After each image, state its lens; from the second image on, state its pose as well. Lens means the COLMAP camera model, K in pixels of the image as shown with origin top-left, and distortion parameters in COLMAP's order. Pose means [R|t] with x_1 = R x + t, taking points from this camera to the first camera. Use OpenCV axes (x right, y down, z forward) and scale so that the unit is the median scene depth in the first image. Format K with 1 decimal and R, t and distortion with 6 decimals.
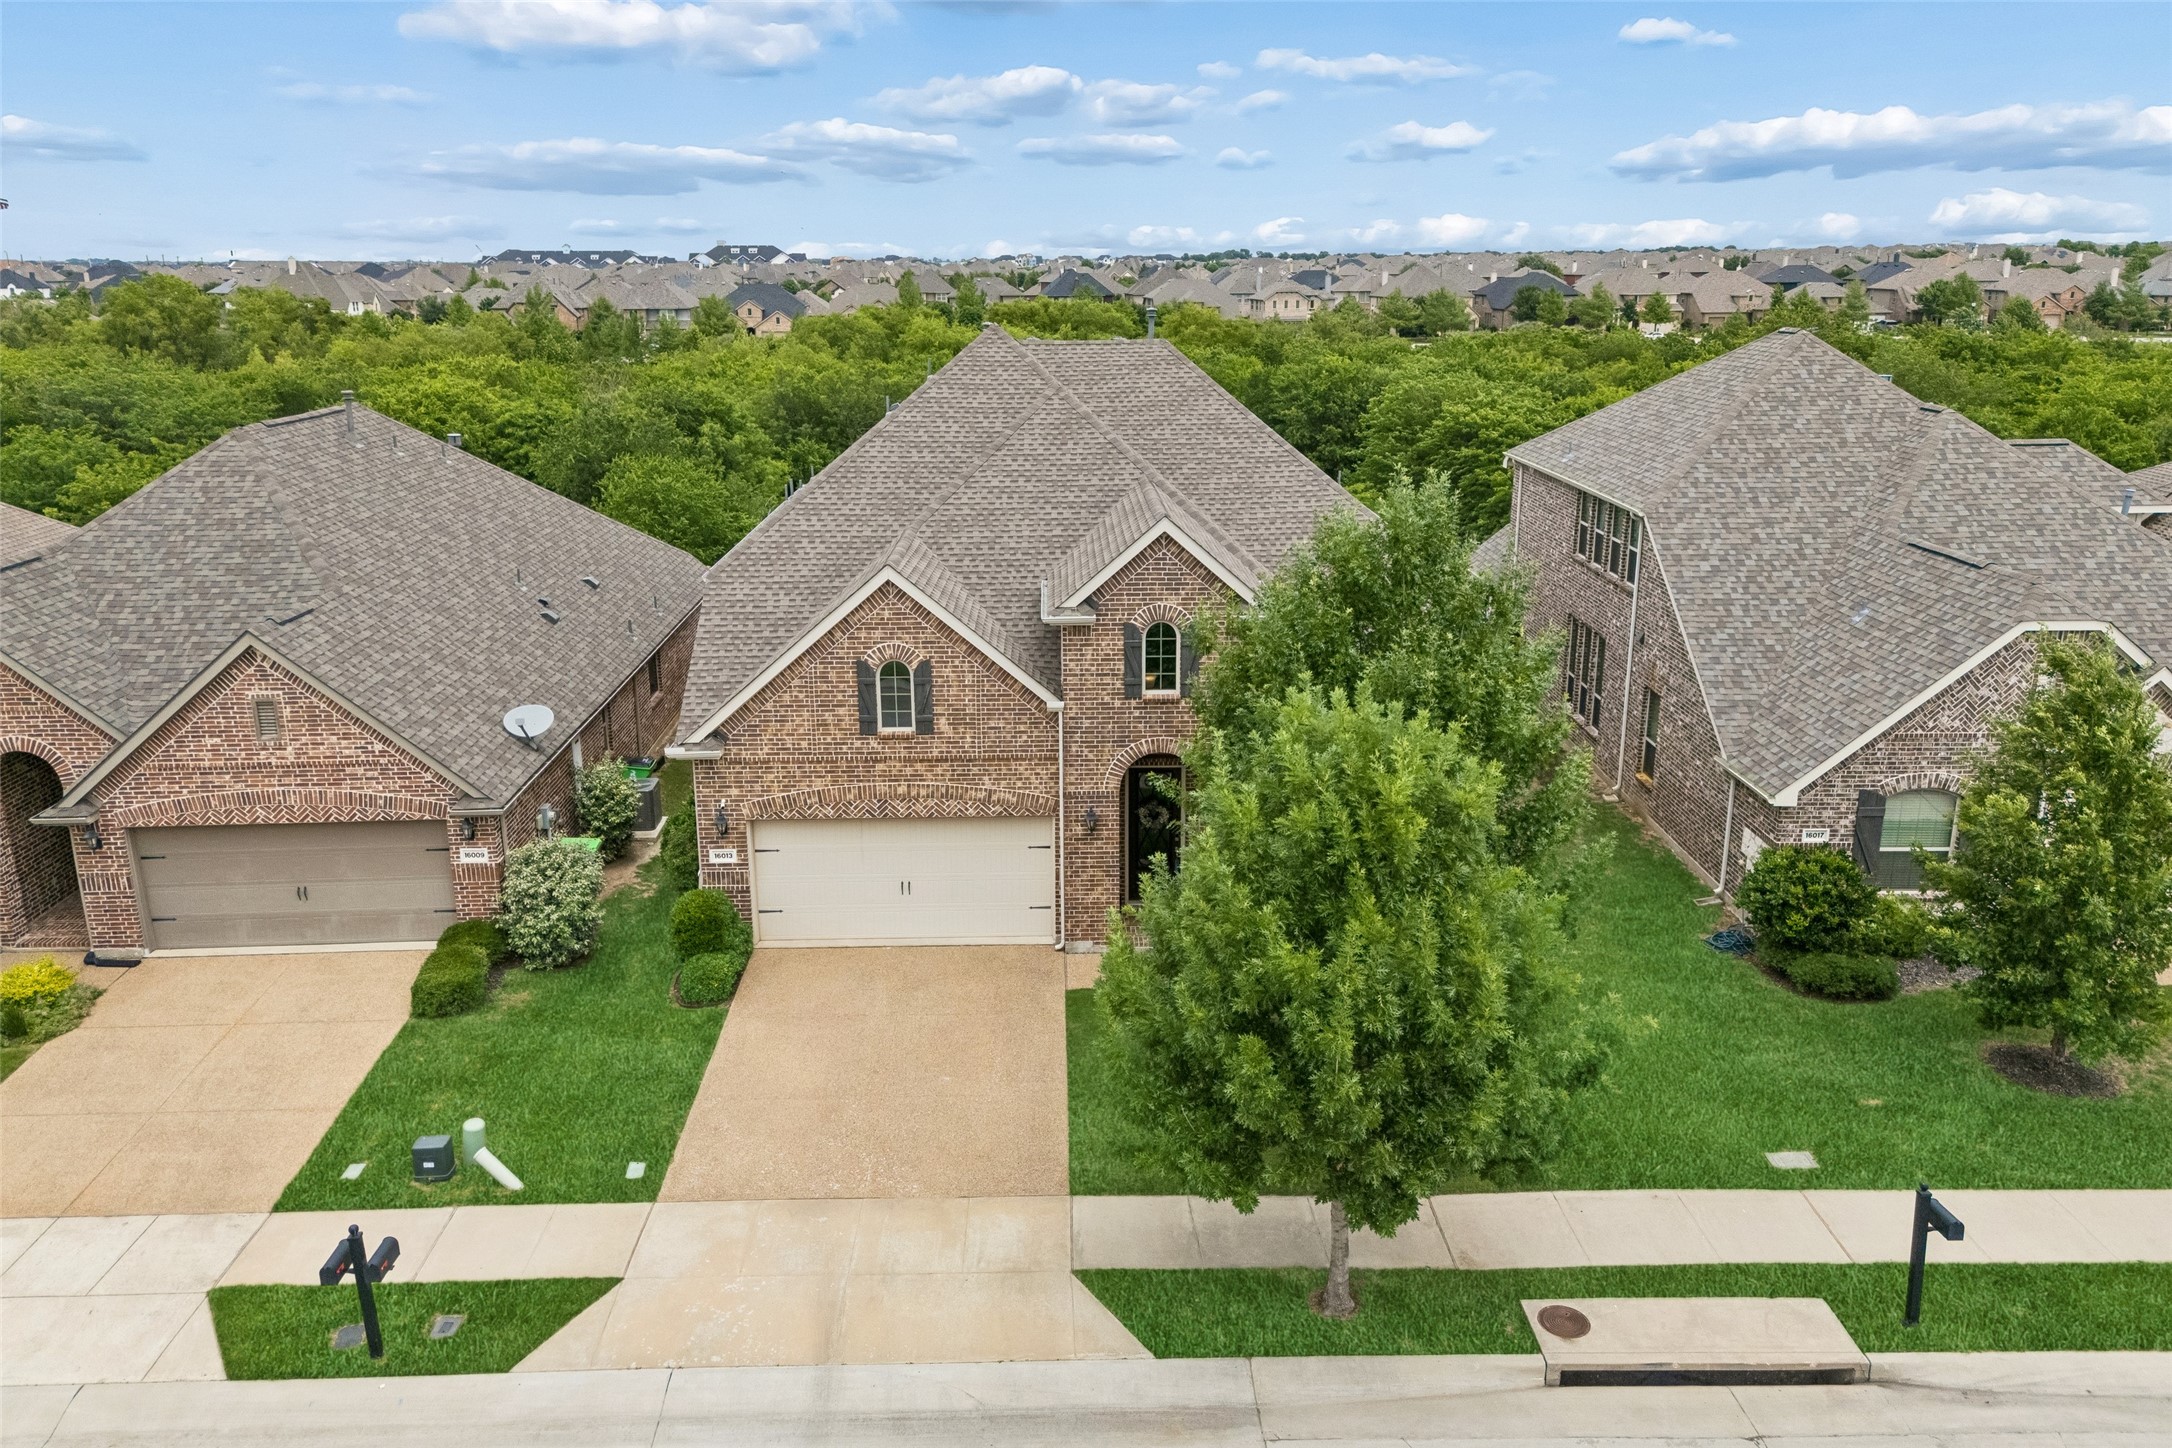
lens RADIAL K [[1617.1, 0, 1086.1], [0, 1617.1, 728.3], [0, 0, 1]] dist [0.025197, -0.009157]
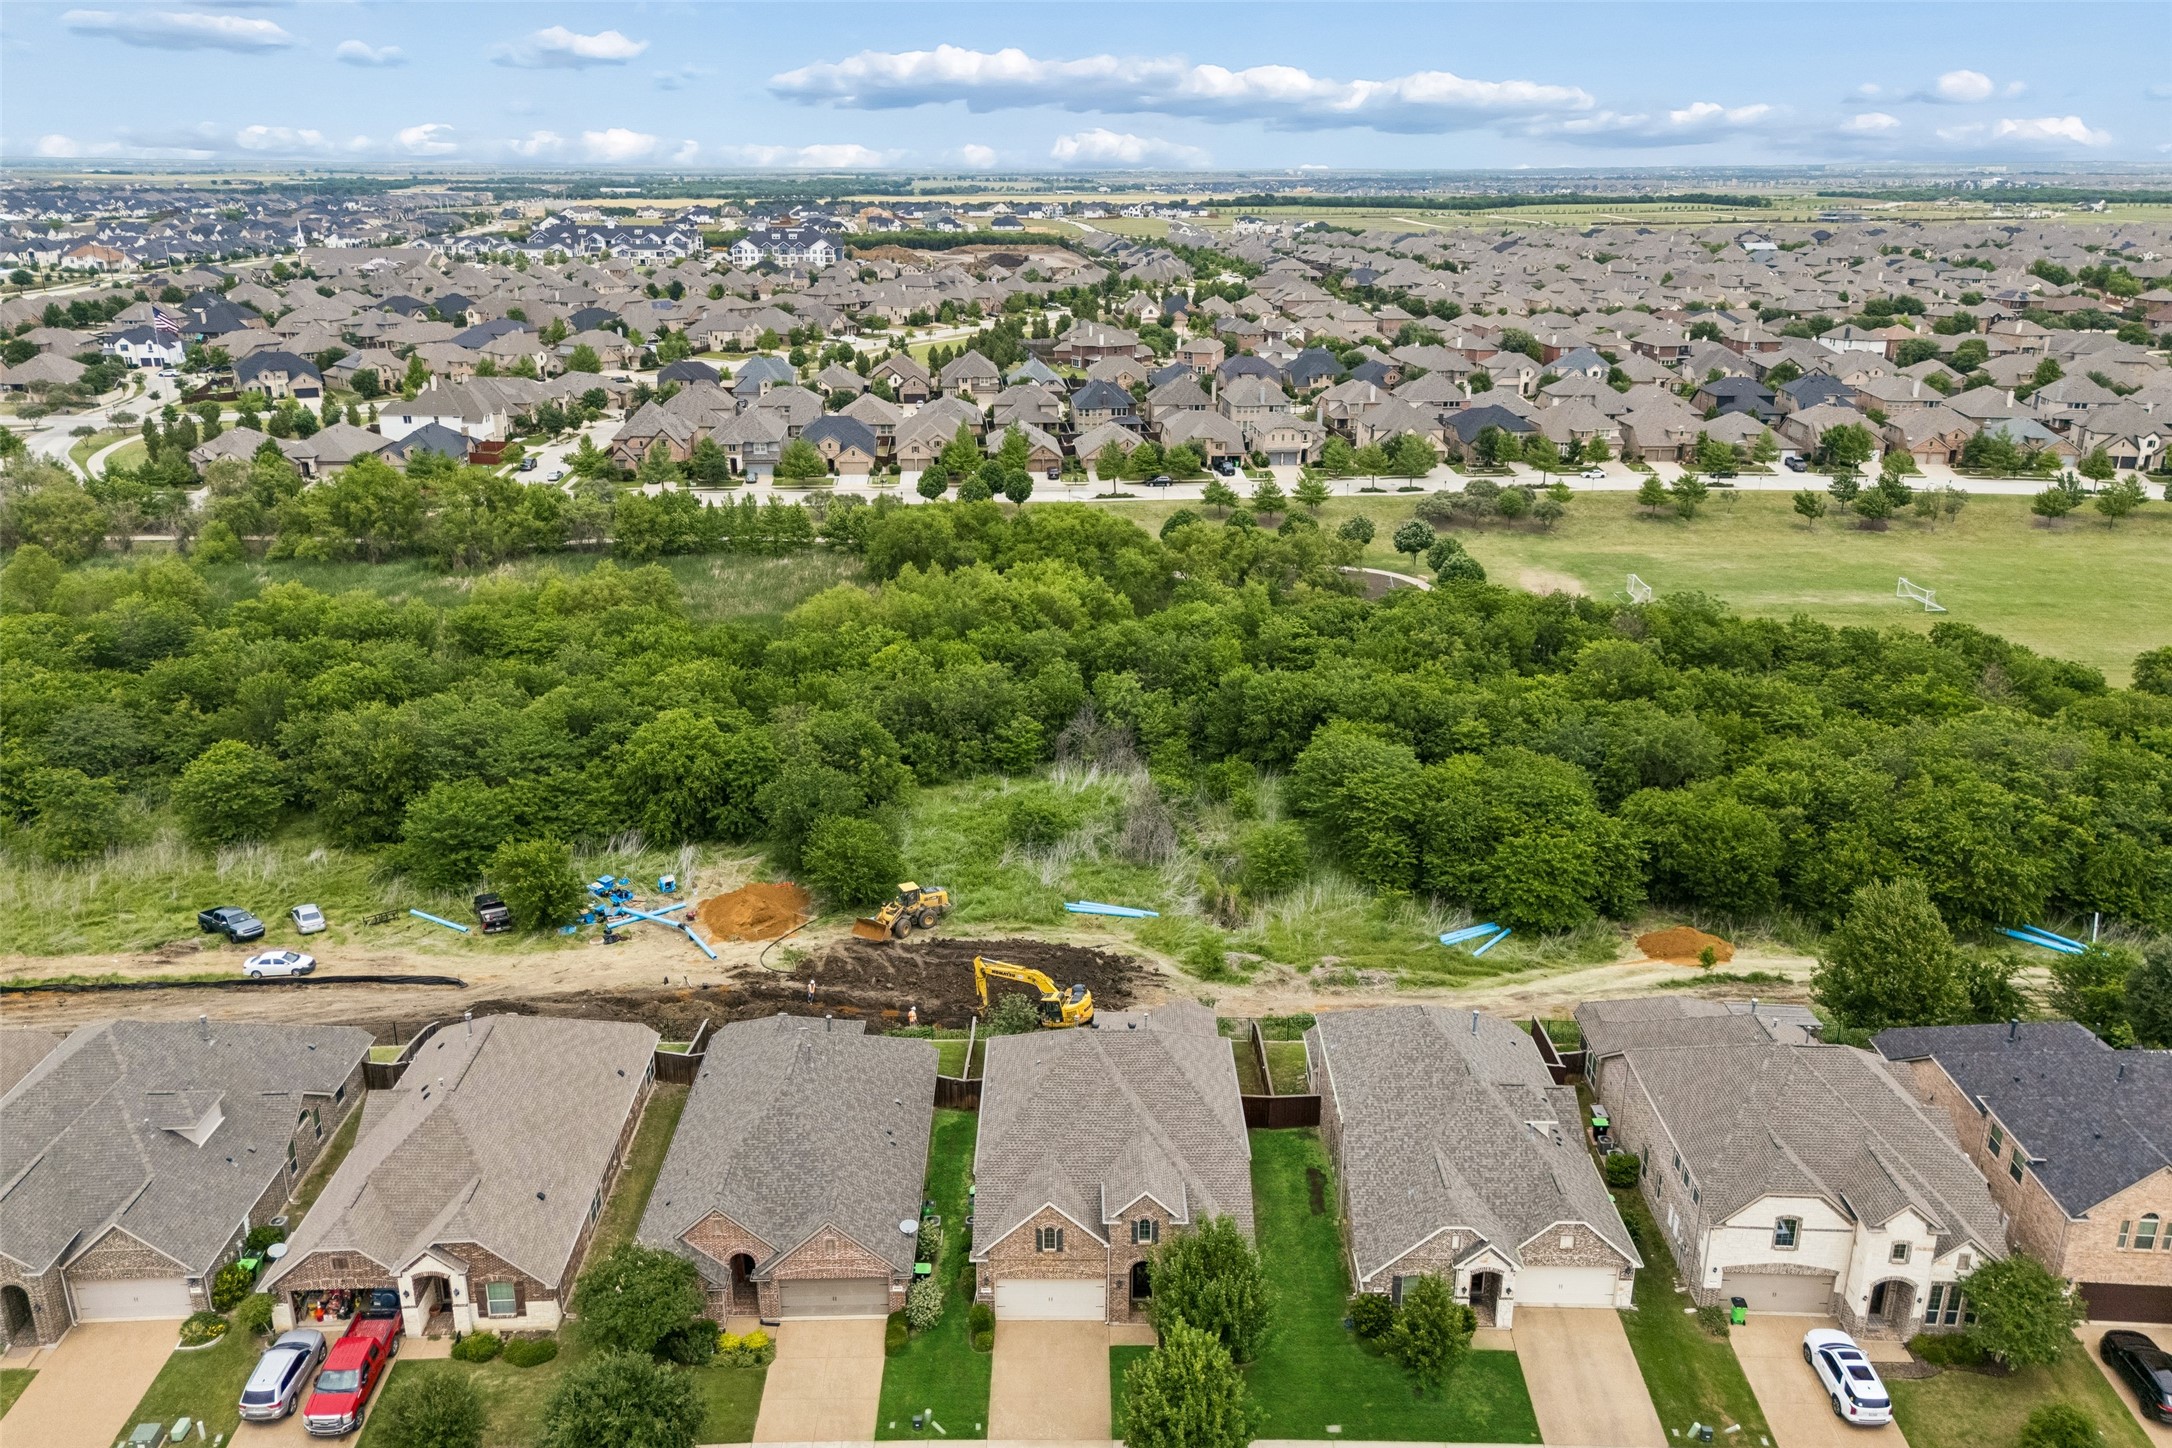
lens RADIAL K [[1617.1, 0, 1083.7], [0, 1617.1, 719.7], [0, 0, 1]] dist [0.025197, -0.009157]
pose [[0.999853, 0.010514, -0.013576, -0.030302], [-0.009881, 0.998895, 0.045944, -1.053196], [0.014044, -0.045803, 0.998852, -1.775937]]
